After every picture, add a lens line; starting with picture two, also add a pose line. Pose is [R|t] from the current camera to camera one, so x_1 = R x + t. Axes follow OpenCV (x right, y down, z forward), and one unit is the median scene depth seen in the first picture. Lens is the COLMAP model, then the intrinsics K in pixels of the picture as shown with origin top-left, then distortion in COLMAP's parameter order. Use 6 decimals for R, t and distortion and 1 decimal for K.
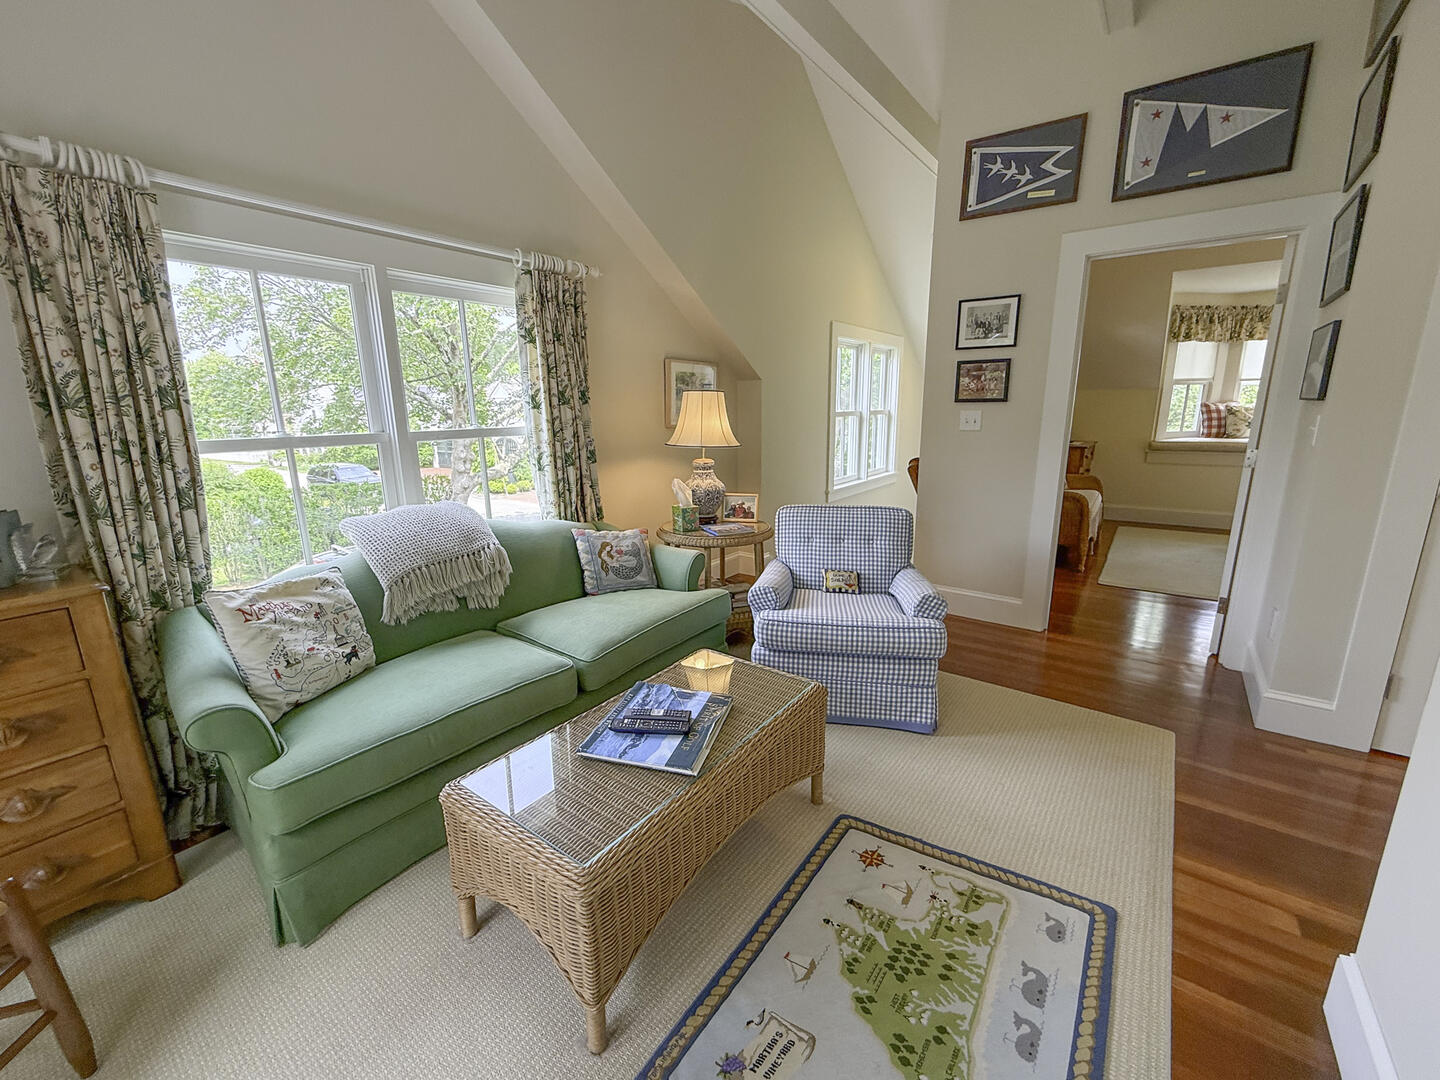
lens RADIAL K [[583.0, 0, 720.0], [0, 583.0, 540.0], [0, 0, 1]] dist [-0.000860, -0.000135]
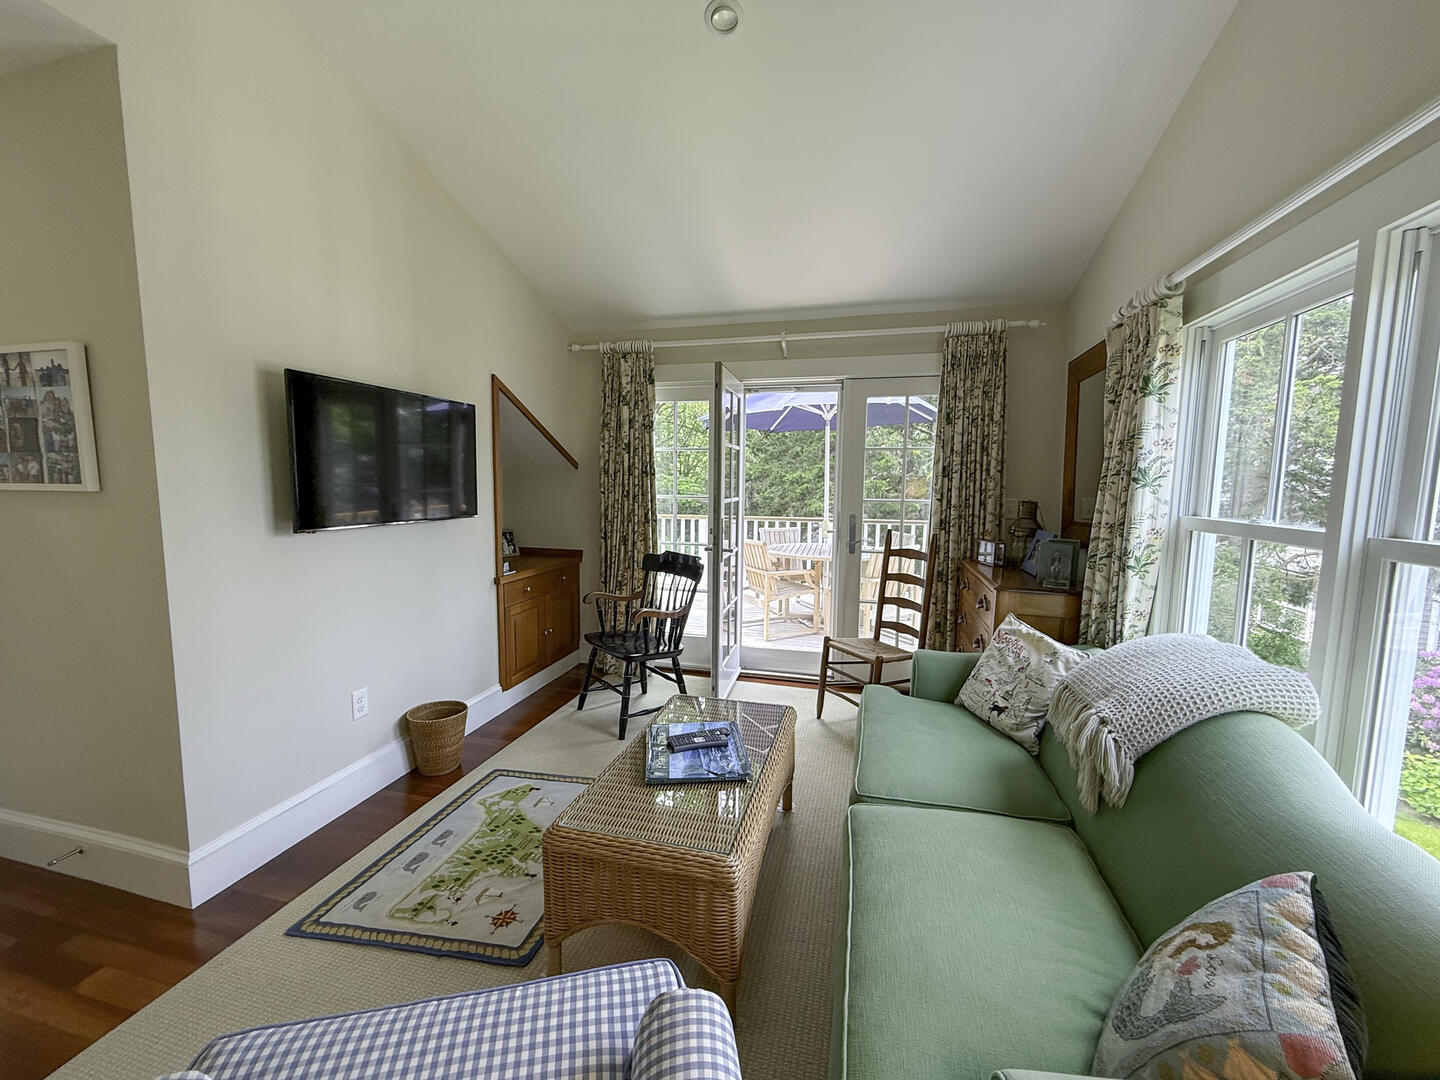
lens RADIAL K [[583.0, 0, 720.0], [0, 583.0, 540.0], [0, 0, 1]] dist [-0.000860, -0.000135]
pose [[-0.928375, 0.042126, -0.369249, 0.169446], [-0.082054, 0.945802, 0.314205, -0.285995], [0.362473, 0.321999, -0.874603, 1.192069]]
